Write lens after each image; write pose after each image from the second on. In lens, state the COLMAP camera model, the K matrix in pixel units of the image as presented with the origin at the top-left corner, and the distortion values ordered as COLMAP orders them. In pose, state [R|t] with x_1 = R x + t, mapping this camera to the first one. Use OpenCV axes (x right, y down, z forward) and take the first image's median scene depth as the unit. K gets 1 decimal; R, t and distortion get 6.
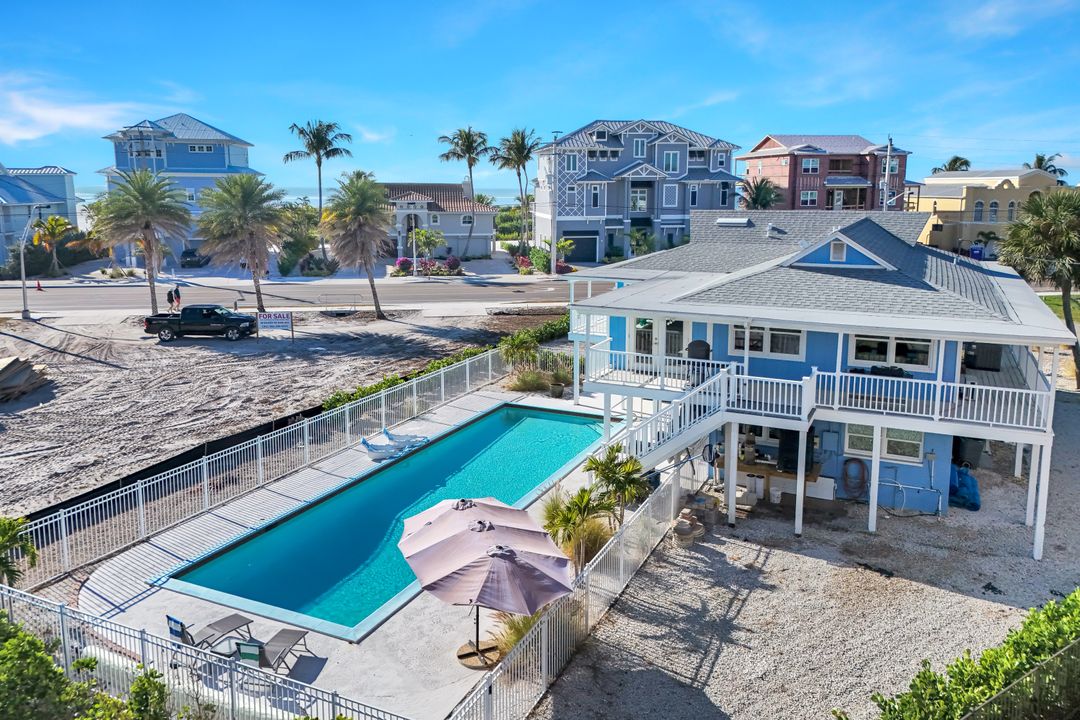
lens RADIAL K [[799.9, 0, 538.9], [0, 799.9, 322.7], [0, 0, 1]] dist [0.050762, -0.007436]
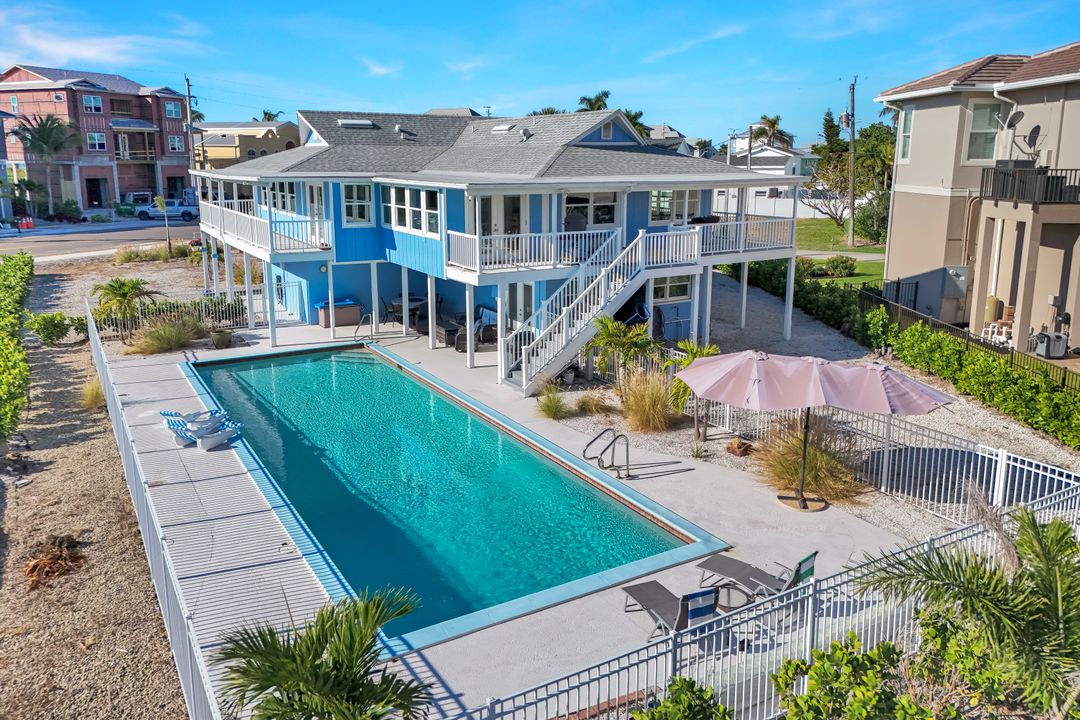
lens RADIAL K [[810.9, 0, 537.3], [0, 810.9, 317.4], [0, 0, 1]] dist [0.066582, -0.061875]
pose [[0.555921, -0.159941, 0.815702, -0.159945], [0.137191, 0.985511, 0.099738, 0.010100], [-0.819835, 0.056460, 0.569809, 0.111831]]
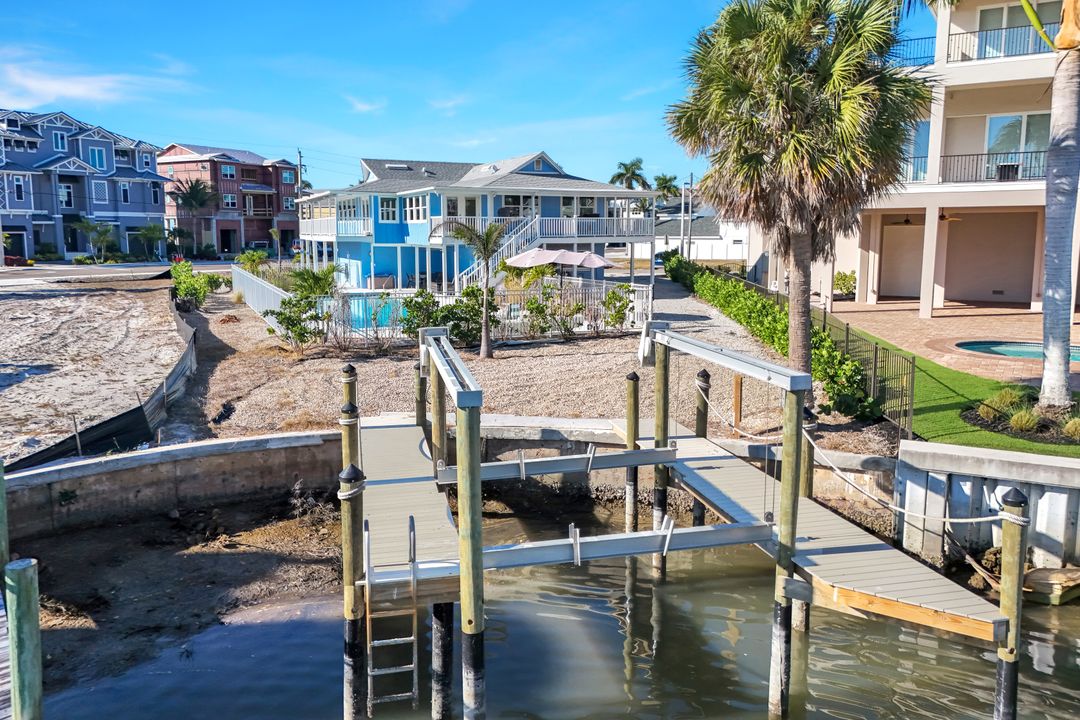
lens RADIAL K [[799.9, 0, 538.9], [0, 799.9, 322.7], [0, 0, 1]] dist [0.050762, -0.007436]
pose [[0.643261, -0.087753, 0.760601, -0.264127], [0.129777, 0.991532, 0.004640, 0.066808], [-0.754568, 0.095724, 0.649202, -0.043810]]
